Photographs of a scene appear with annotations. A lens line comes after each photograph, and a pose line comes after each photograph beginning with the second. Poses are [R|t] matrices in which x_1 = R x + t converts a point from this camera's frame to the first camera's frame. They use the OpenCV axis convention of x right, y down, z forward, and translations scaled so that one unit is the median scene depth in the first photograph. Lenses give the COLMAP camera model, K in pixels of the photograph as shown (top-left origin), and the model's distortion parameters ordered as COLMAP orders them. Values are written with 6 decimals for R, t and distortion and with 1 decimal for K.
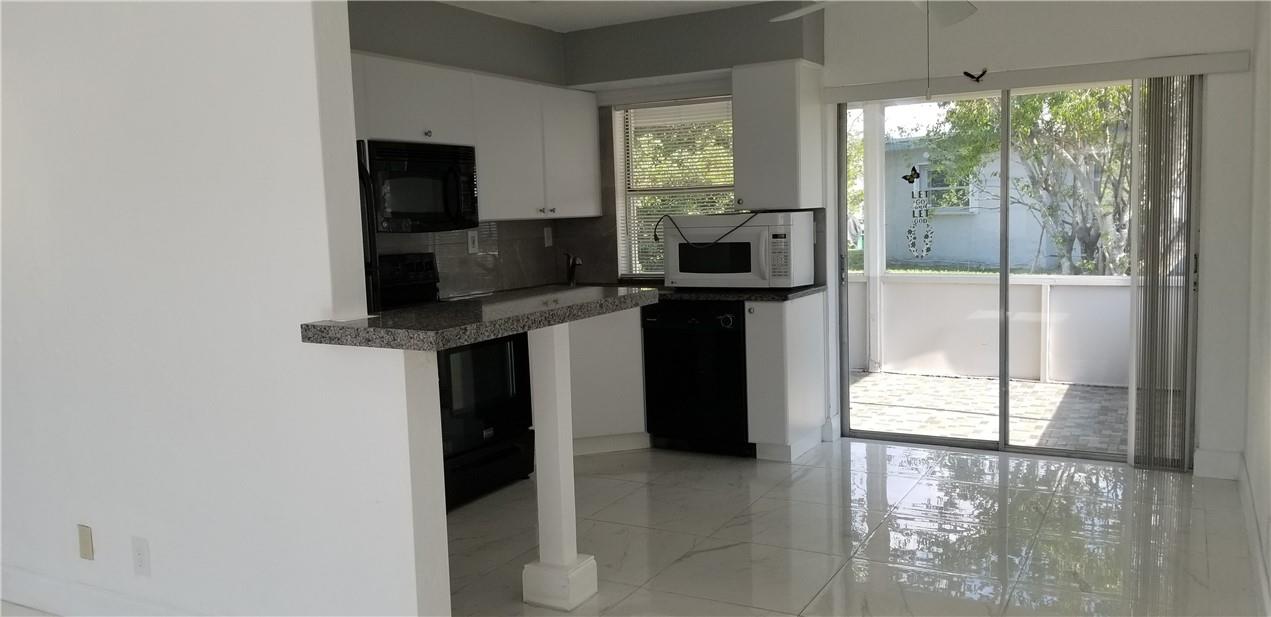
lens RADIAL K [[995.8, 0, 635.5], [0, 995.8, 308.5], [0, 0, 1]] dist [0.107949, -0.181622]
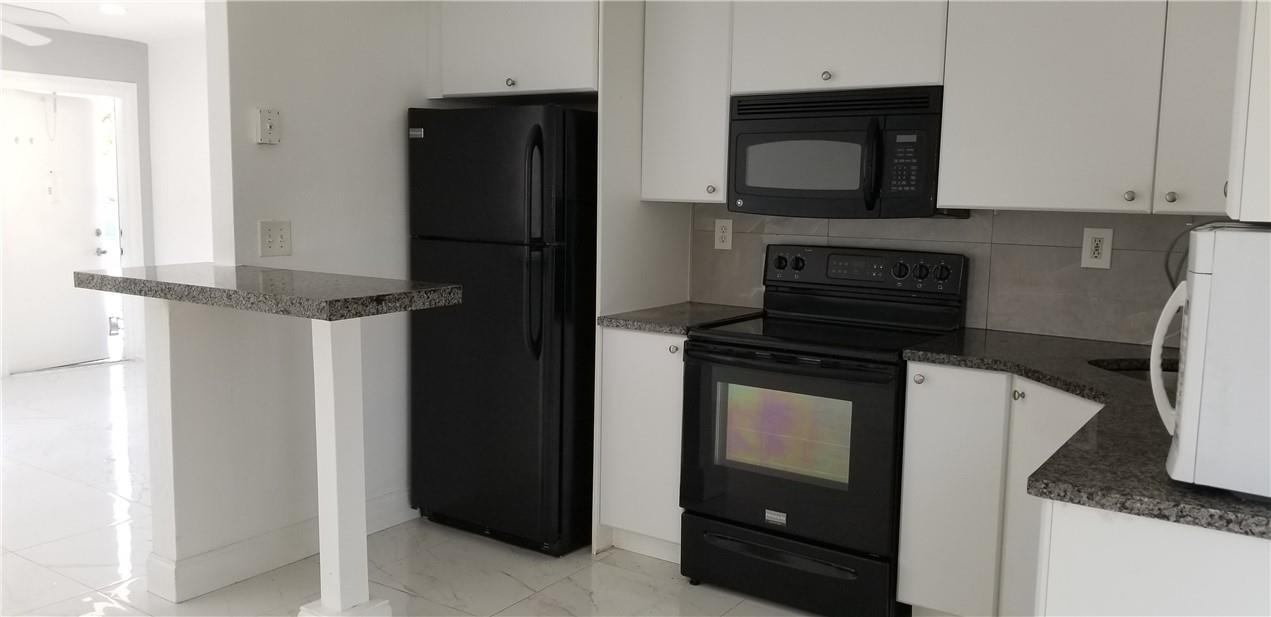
lens RADIAL K [[995.8, 0, 635.5], [0, 995.8, 308.5], [0, 0, 1]] dist [0.107949, -0.181622]
pose [[-0.099635, 0.148474, -0.983884, 0.441430], [-0.116025, 0.980326, 0.159687, -0.096787], [0.988236, 0.130066, -0.080448, 0.816004]]
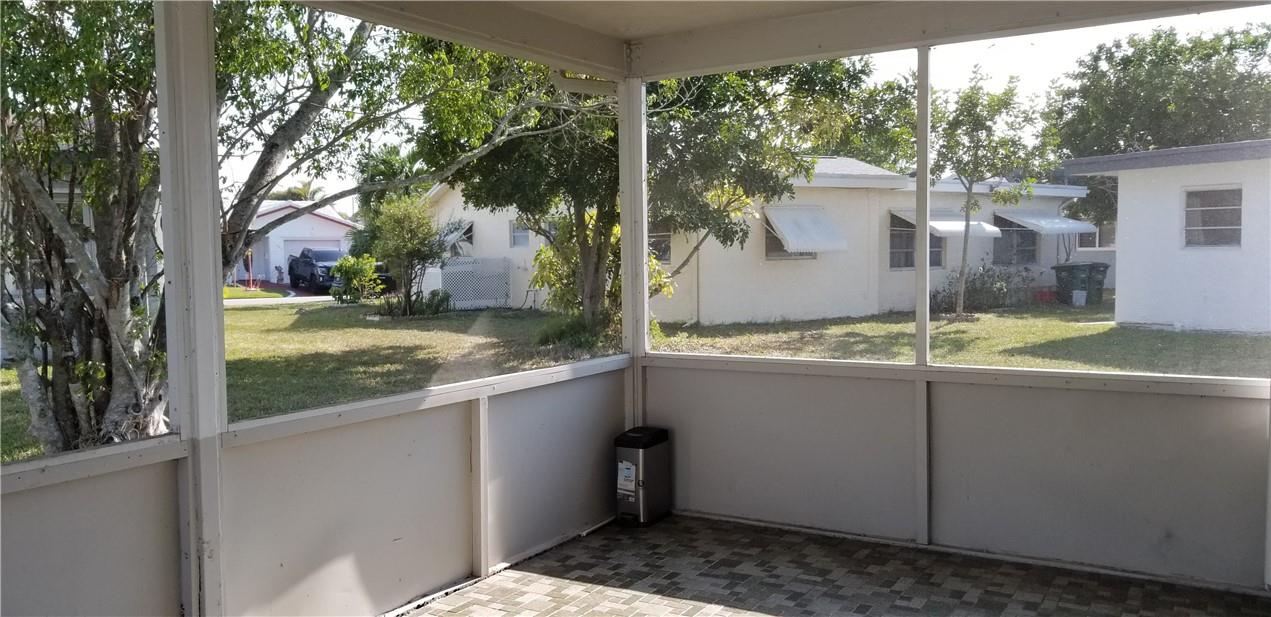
lens RADIAL K [[995.8, 0, 635.5], [0, 995.8, 308.5], [0, 0, 1]] dist [0.107949, -0.181622]
pose [[0.028047, -0.030969, 0.999127, -0.190911], [0.110533, 0.993487, 0.027691, -0.114594], [-0.993477, 0.109660, 0.031287, 1.328343]]
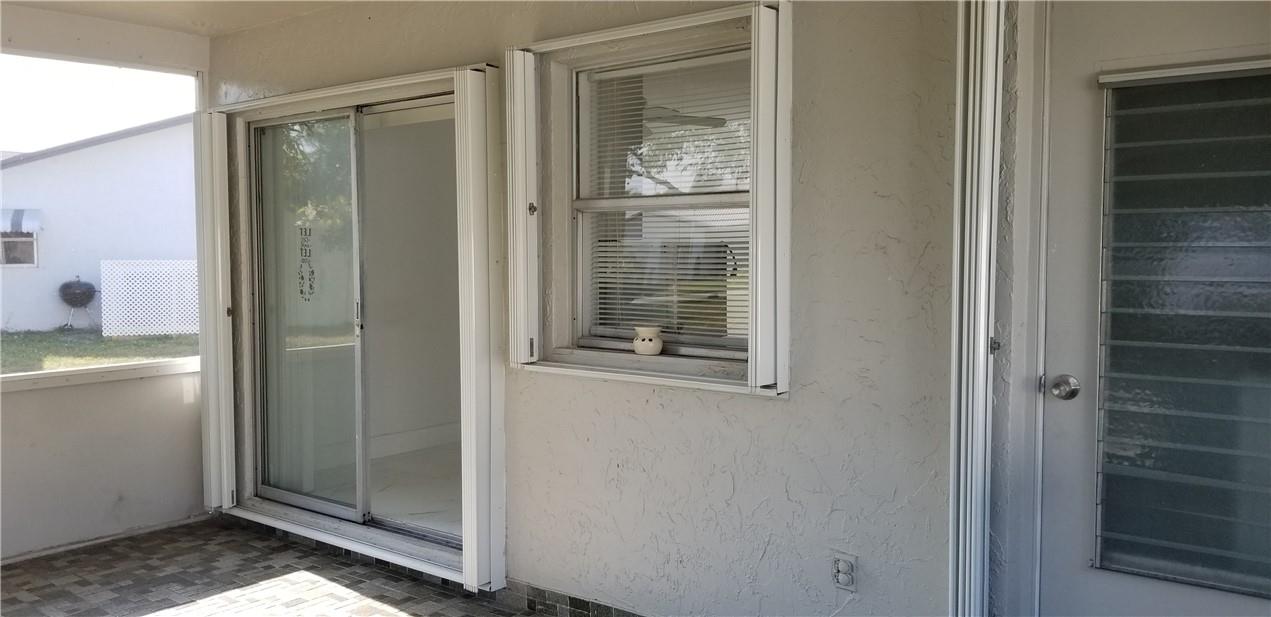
lens RADIAL K [[995.8, 0, 635.5], [0, 995.8, 308.5], [0, 0, 1]] dist [0.107949, -0.181622]
pose [[-0.984721, 0.027656, 0.171927, -0.032840], [0.055233, 0.985932, 0.157759, -0.165753], [-0.165145, 0.164845, -0.972396, 1.762448]]
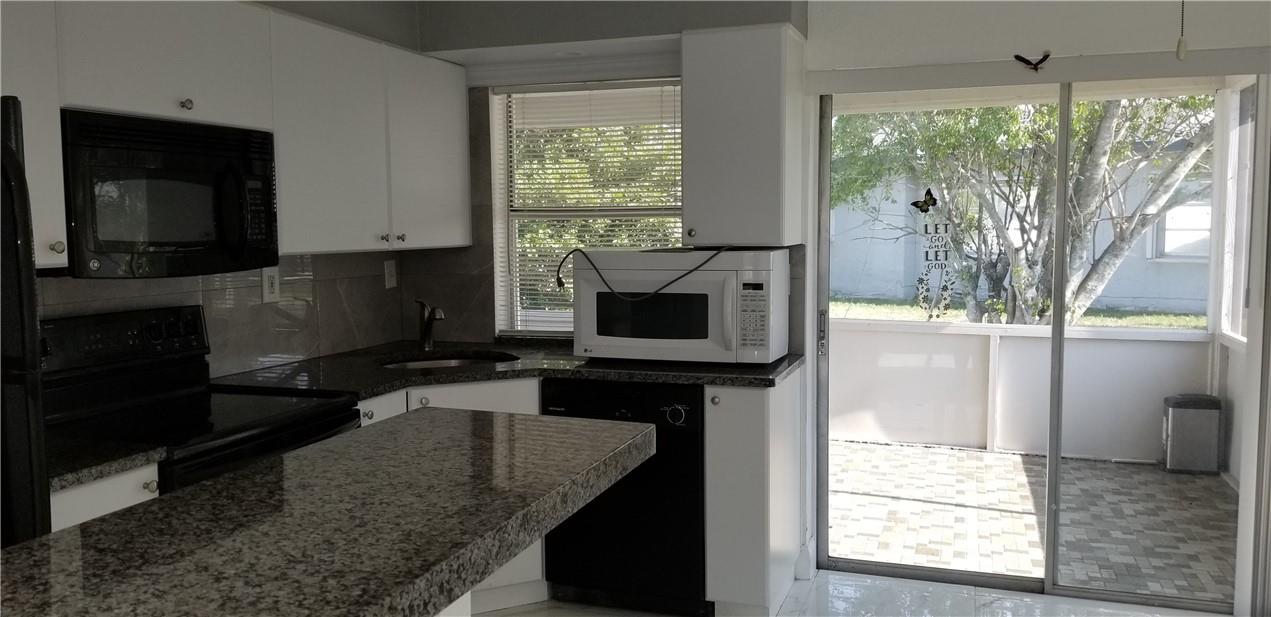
lens RADIAL K [[995.8, 0, 635.5], [0, 995.8, 308.5], [0, 0, 1]] dist [0.107949, -0.181622]
pose [[0.984924, 0.010113, 0.172689, -0.046184], [-0.007344, 0.999834, -0.016667, -0.043698], [-0.172829, 0.015148, 0.984835, 0.338429]]
